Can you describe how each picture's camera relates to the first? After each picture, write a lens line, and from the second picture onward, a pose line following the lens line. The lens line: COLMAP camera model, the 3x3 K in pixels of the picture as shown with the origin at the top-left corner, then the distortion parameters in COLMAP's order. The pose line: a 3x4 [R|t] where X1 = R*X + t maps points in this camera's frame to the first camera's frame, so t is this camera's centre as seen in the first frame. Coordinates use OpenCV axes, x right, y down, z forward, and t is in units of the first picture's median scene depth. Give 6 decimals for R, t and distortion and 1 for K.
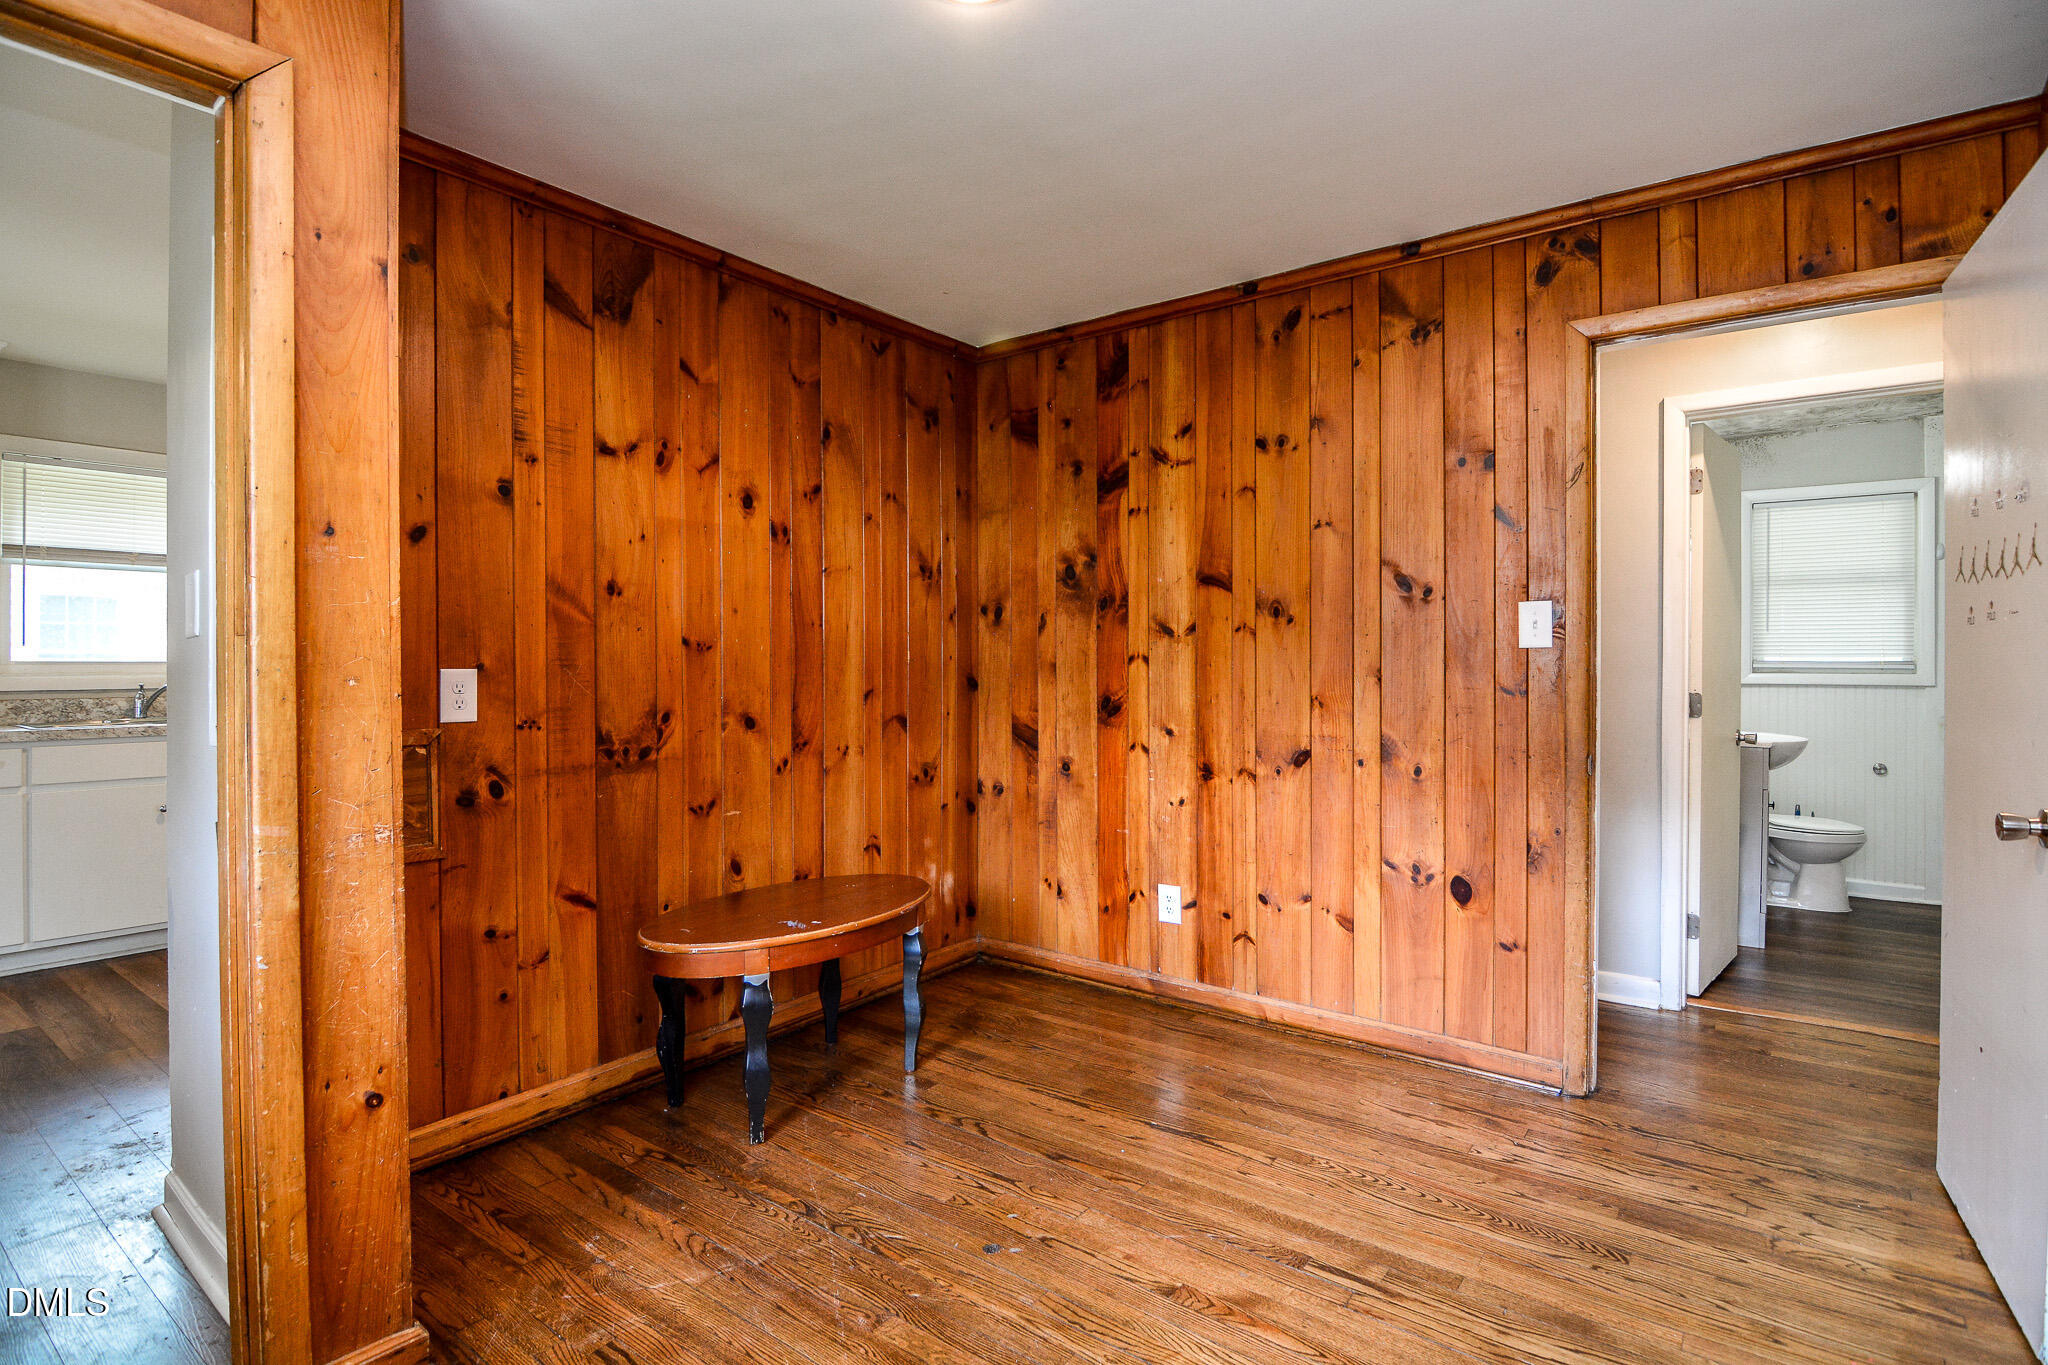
lens RADIAL K [[1013.2, 0, 1016.5], [0, 1013.2, 679.3], [0, 0, 1]] dist [-0.019598, -0.001410]
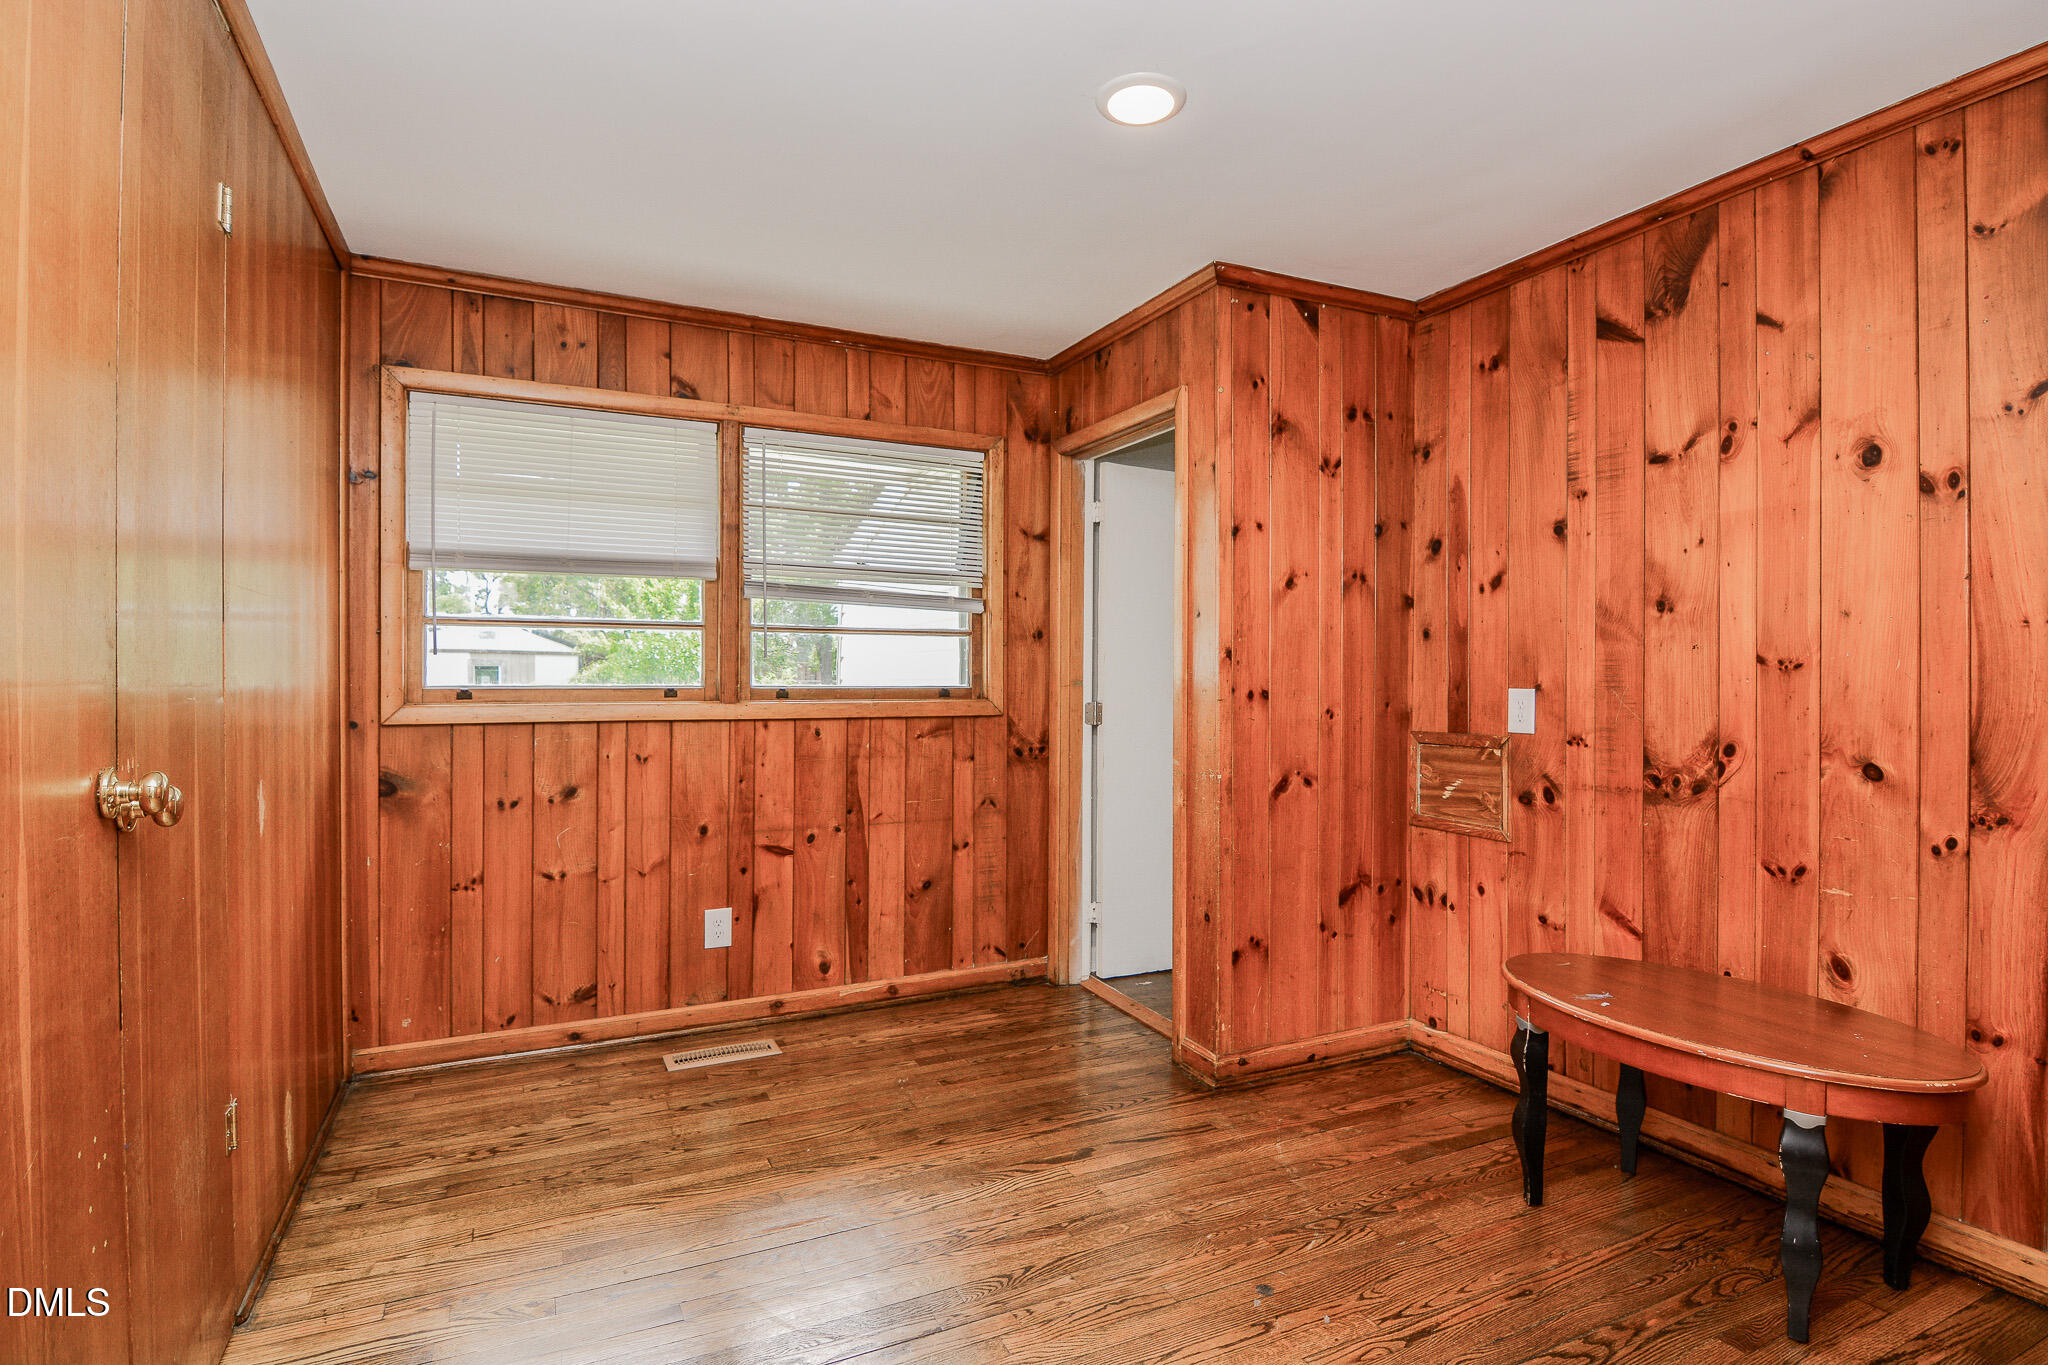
lens RADIAL K [[1013.2, 0, 1016.5], [0, 1013.2, 679.3], [0, 0, 1]] dist [-0.019598, -0.001410]
pose [[-0.454997, 0.003994, -0.890484, 0.703487], [-0.013247, 0.999849, 0.011253, -0.023775], [0.890394, 0.016916, -0.454876, 0.896934]]
